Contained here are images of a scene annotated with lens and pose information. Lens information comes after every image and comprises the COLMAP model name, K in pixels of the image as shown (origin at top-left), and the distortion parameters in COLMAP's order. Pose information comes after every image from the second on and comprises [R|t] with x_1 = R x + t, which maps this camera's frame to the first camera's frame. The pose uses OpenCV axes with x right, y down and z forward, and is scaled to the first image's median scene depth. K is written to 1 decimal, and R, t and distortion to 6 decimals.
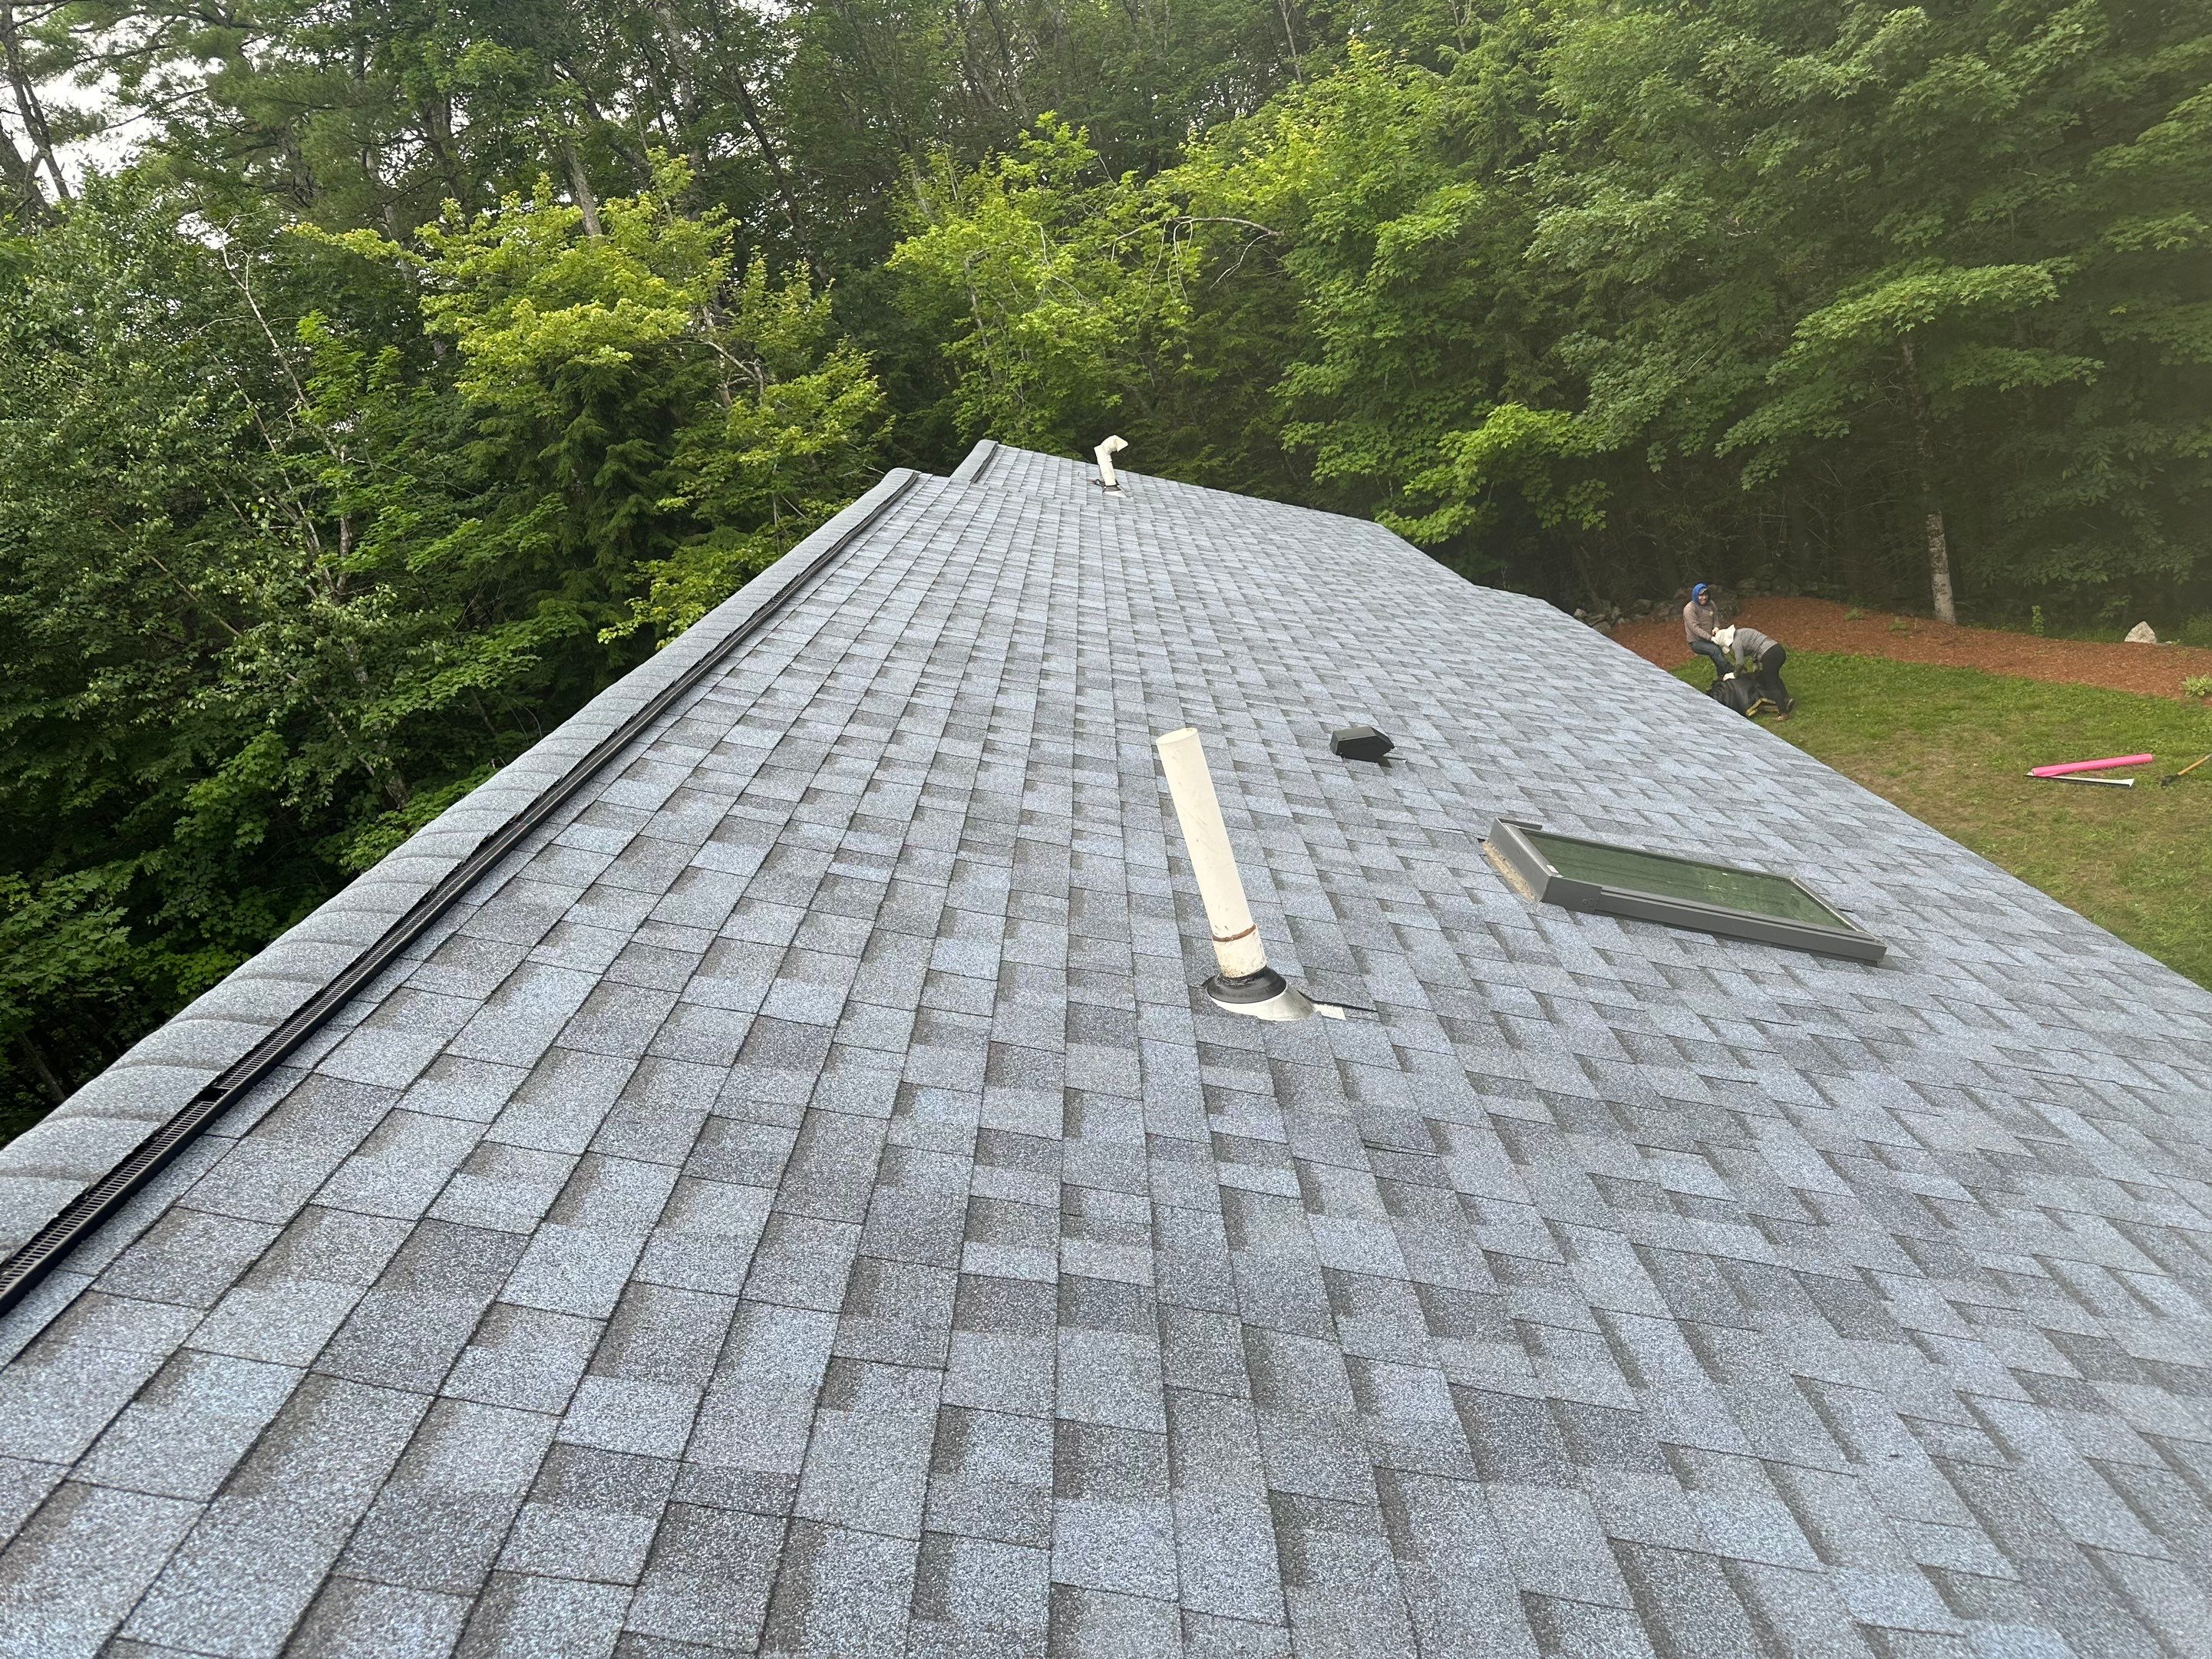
lens RADIAL K [[1550.5, 0, 1118.7], [0, 1550.5, 831.7], [0, 0, 1]] dist [0.035614, -0.048444]
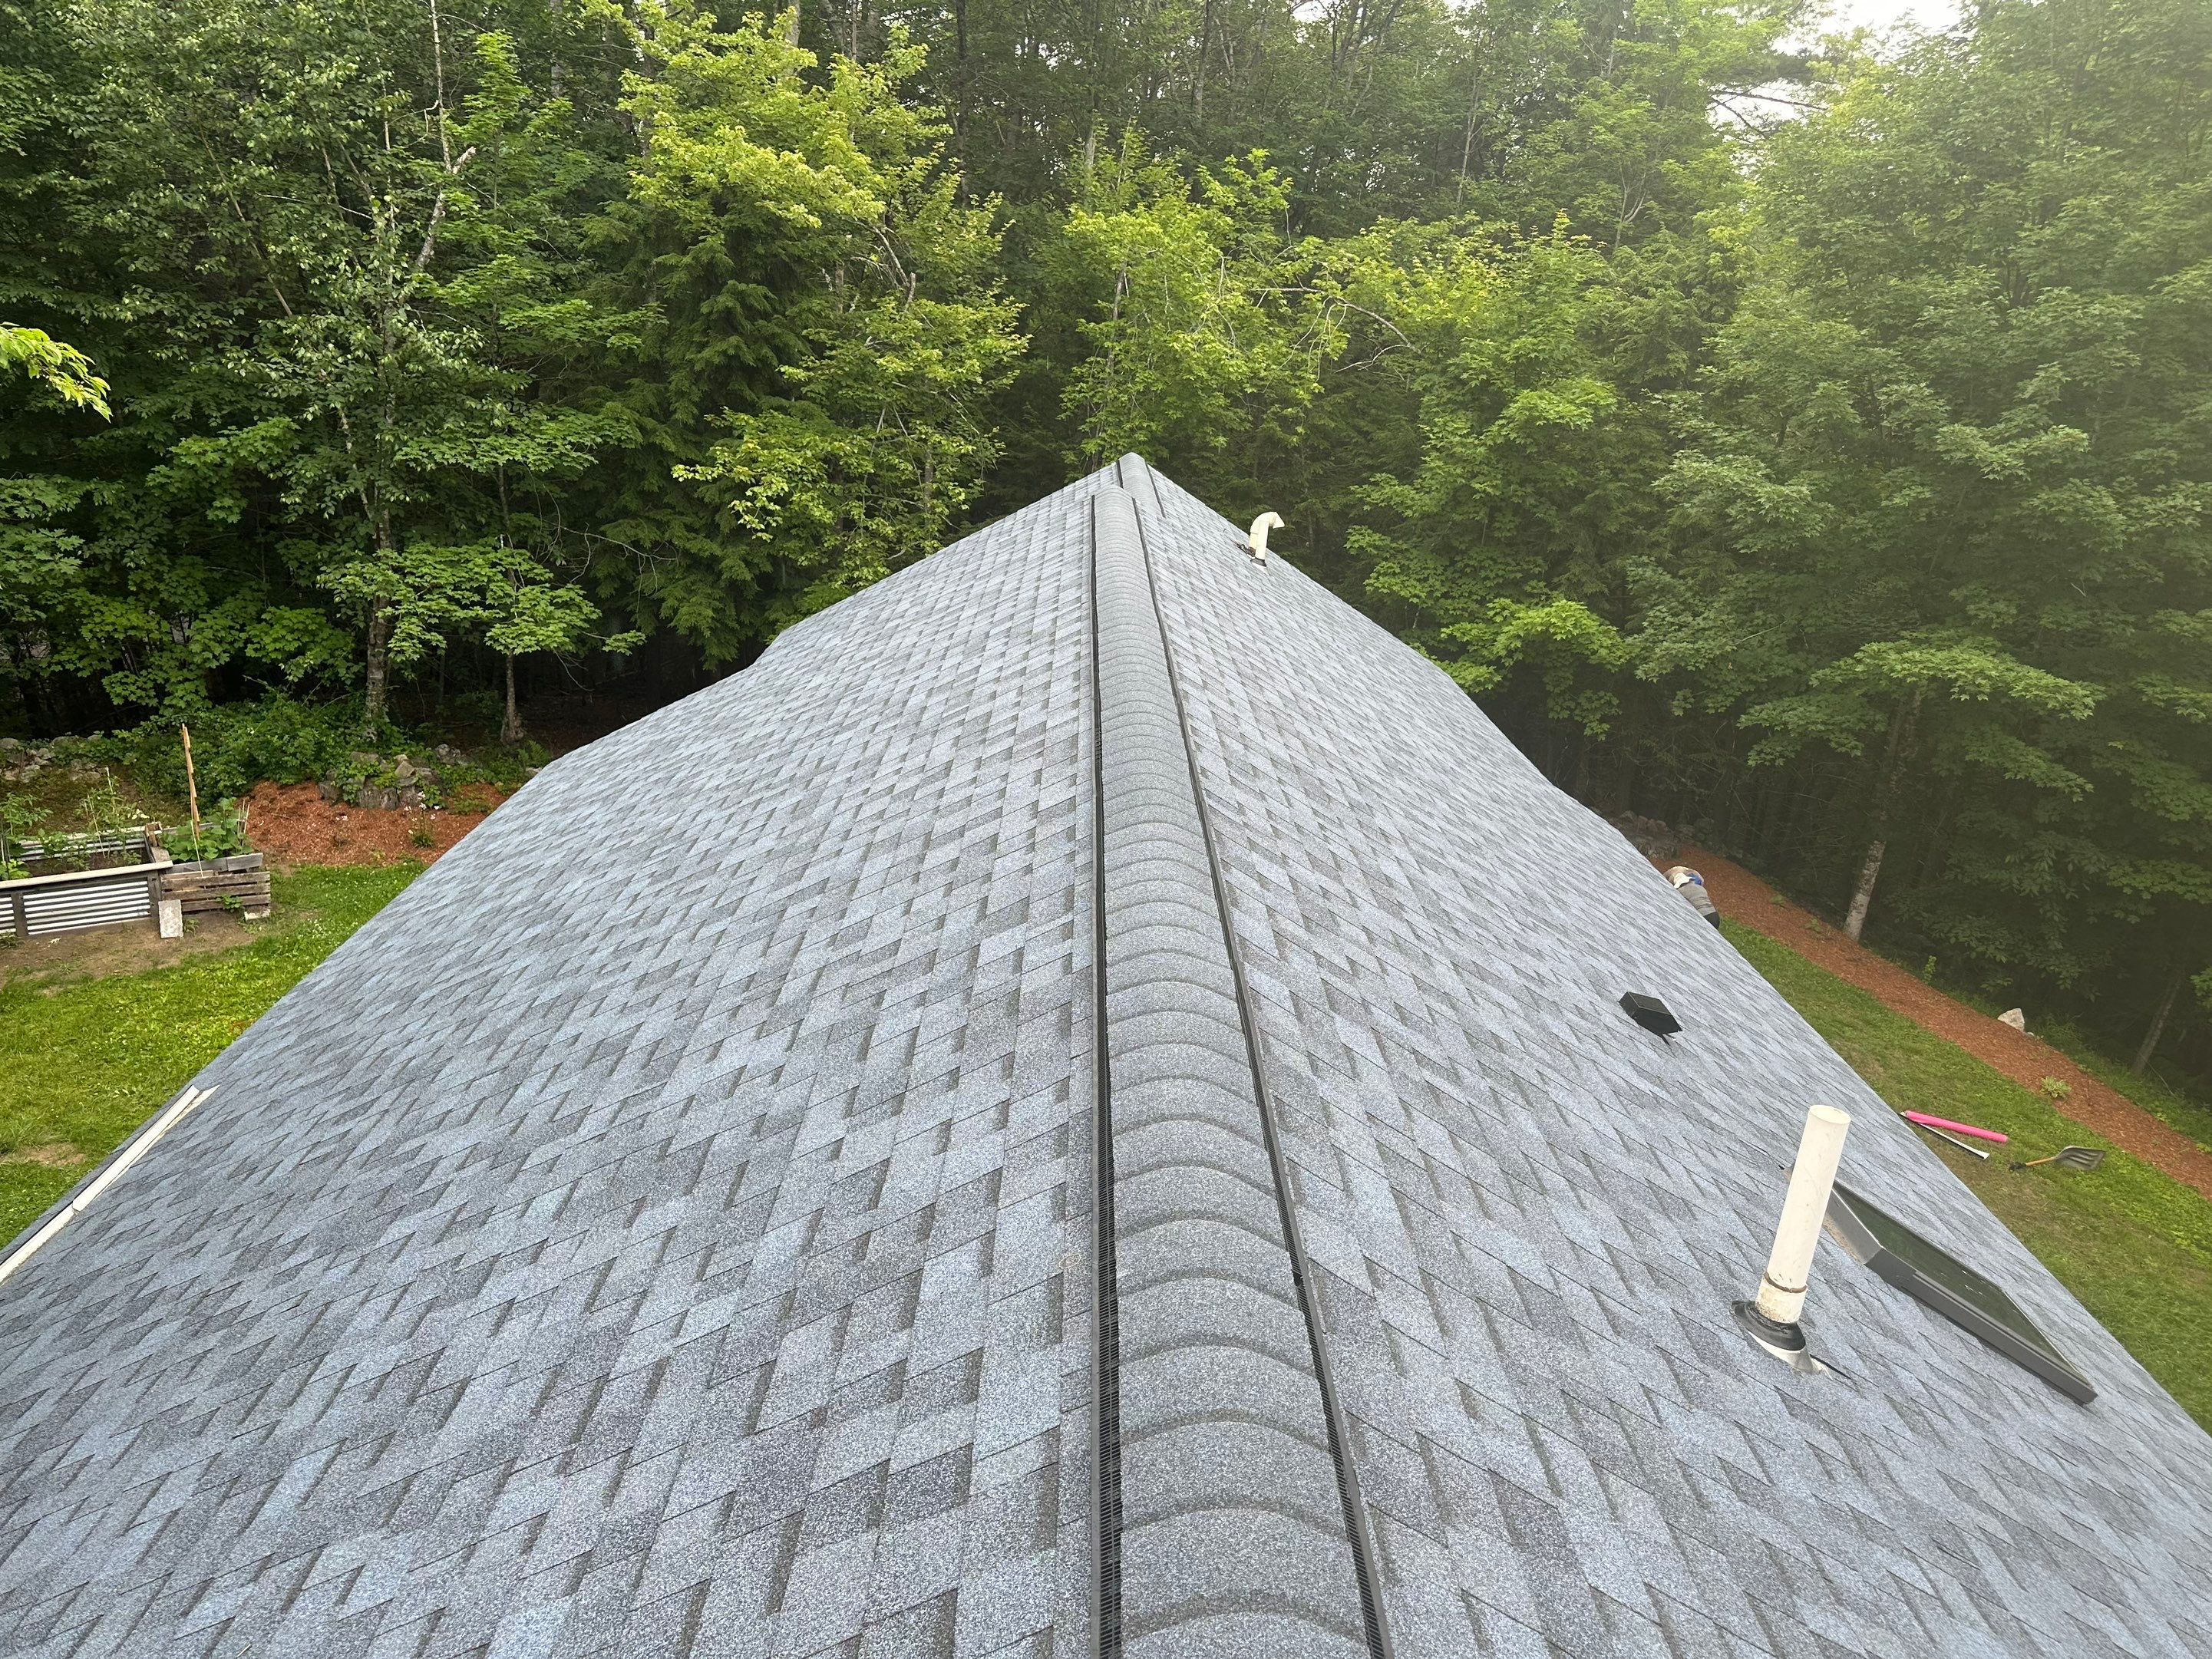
lens RADIAL K [[1550.5, 0, 1119.5], [0, 1550.5, 830.6], [0, 0, 1]] dist [0.035614, -0.048444]
pose [[0.922692, 0.364912, 0.124416, -0.108405], [-0.366845, 0.930249, -0.007834, -0.009252], [-0.118597, -0.038413, 0.992199, -0.012548]]
